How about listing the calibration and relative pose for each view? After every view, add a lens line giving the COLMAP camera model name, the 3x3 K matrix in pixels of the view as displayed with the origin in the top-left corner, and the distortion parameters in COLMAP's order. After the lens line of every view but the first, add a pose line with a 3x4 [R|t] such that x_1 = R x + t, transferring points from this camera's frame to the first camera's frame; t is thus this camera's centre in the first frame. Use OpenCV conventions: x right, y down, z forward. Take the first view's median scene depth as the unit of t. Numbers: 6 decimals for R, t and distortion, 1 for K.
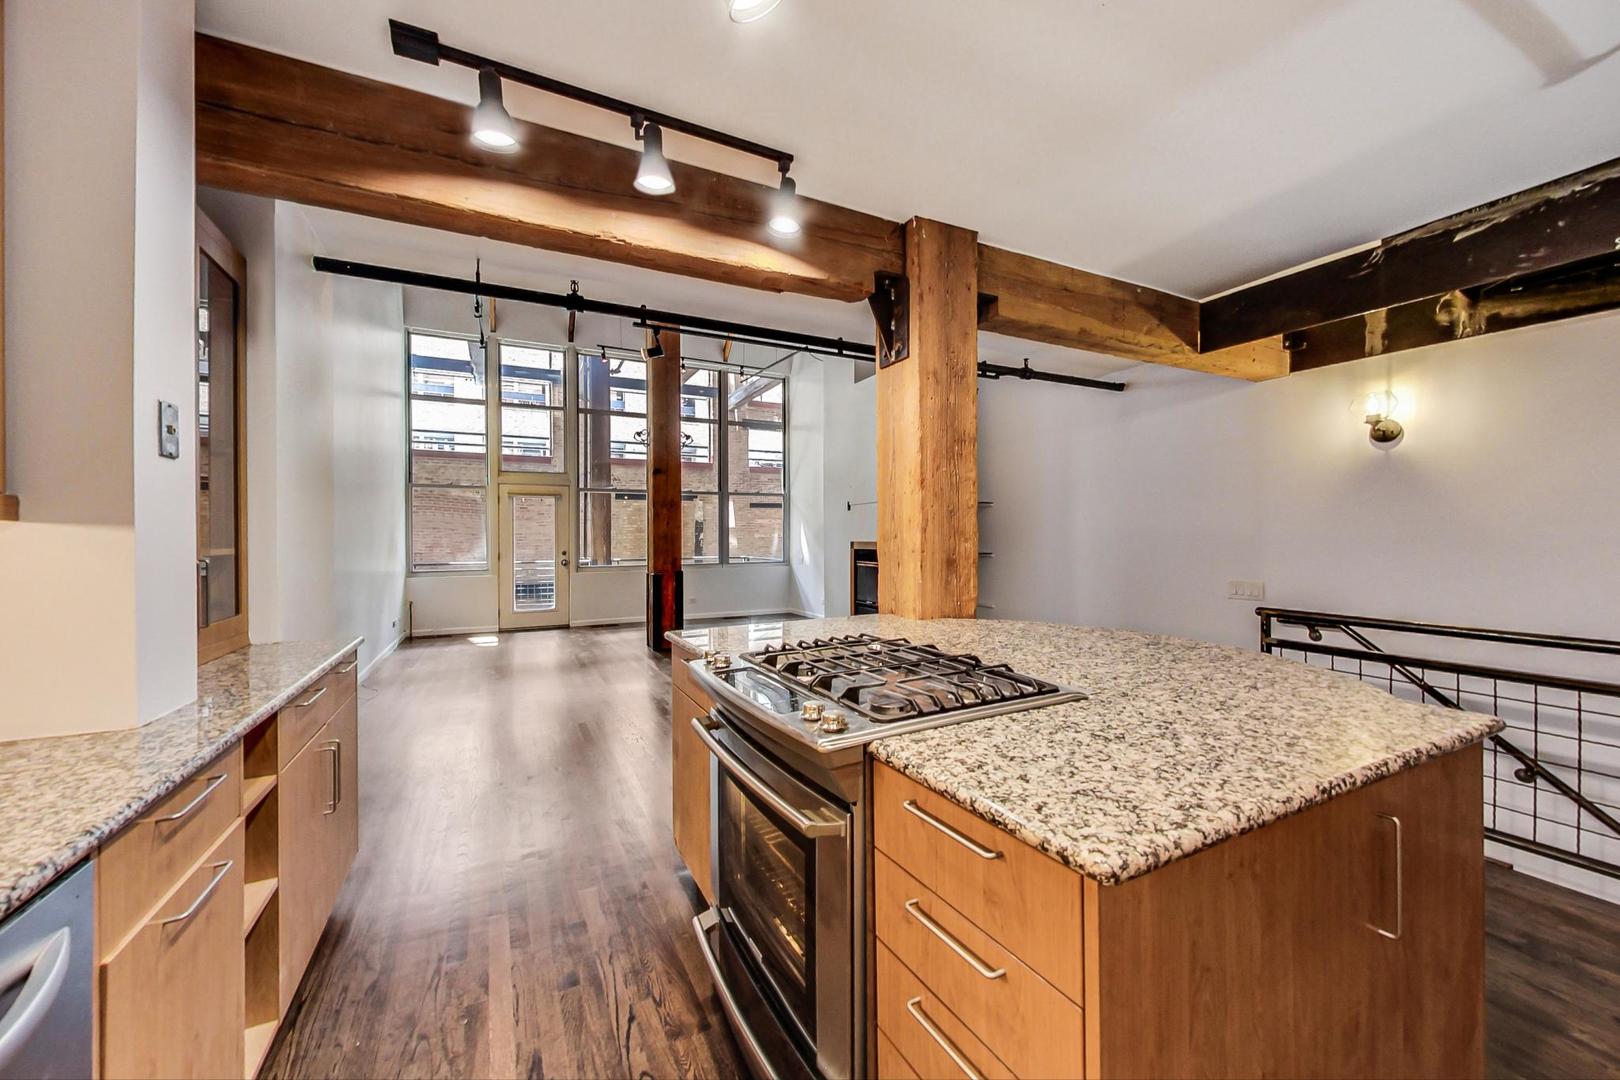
lens RADIAL K [[618.2, 0, 810.0], [0, 618.2, 540.0], [0, 0, 1]] dist [0.014947, 0.000137]
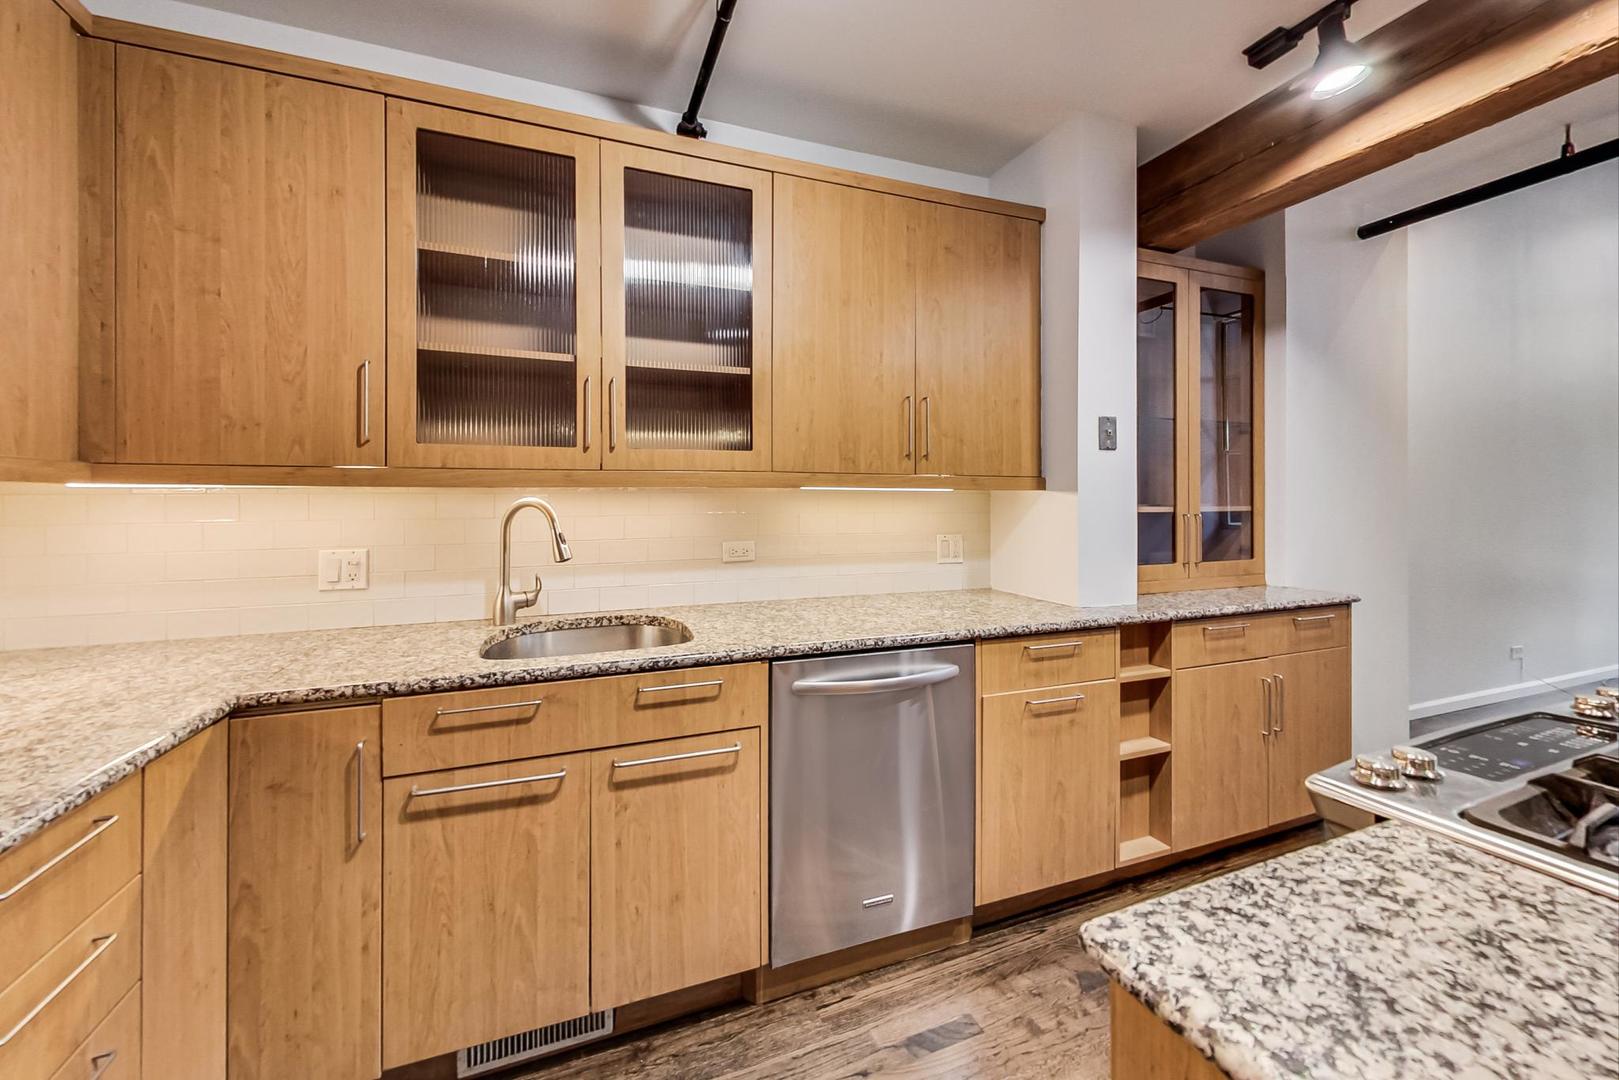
lens RADIAL K [[625.6, 0, 808.4], [0, 625.6, 500.5], [0, 0, 1]] dist [-0.000576, -0.000293]
pose [[-0.096478, 0.009531, -0.995290, 0.268724], [-0.006152, 0.999929, 0.010172, -0.003098], [0.995316, 0.007105, -0.096412, 0.152031]]
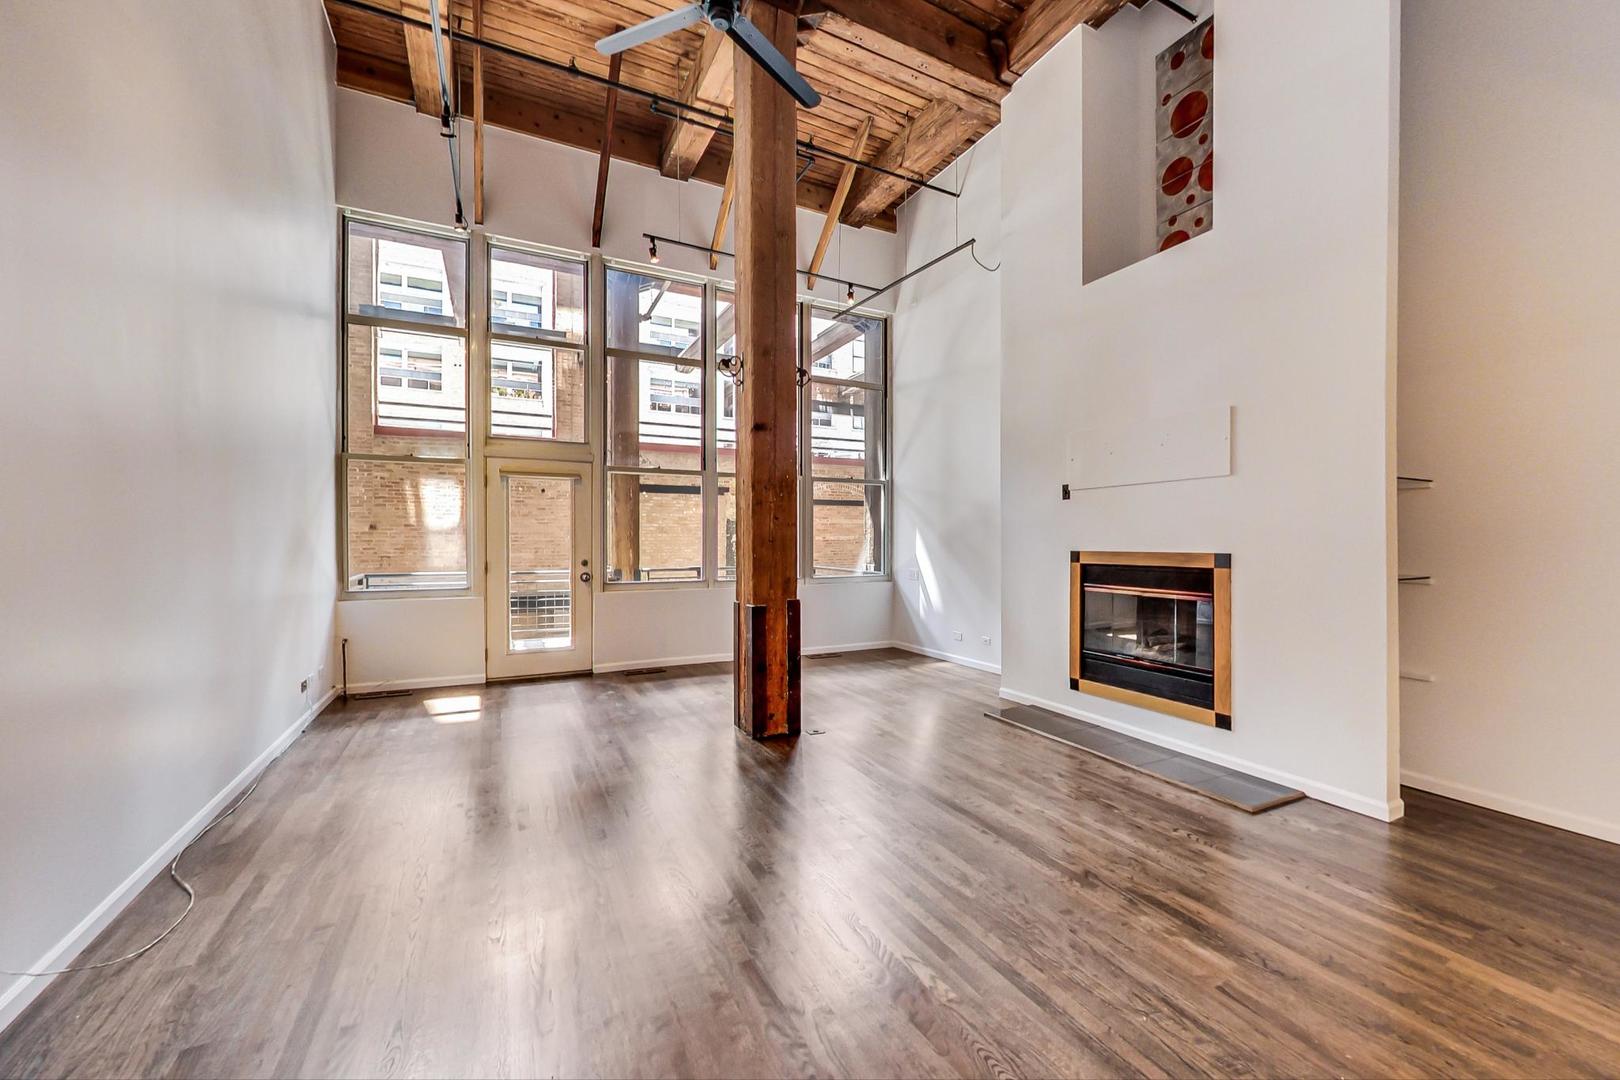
lens RADIAL K [[631.1, 0, 812.1], [0, 631.1, 540.0], [0, 0, 1]] dist [0.010100, 0.000090]
pose [[0.999980, 0.005472, 0.003202, -0.431676], [-0.005465, 0.999983, -0.002058, -0.009864], [-0.003213, 0.002040, 0.999993, 0.893097]]
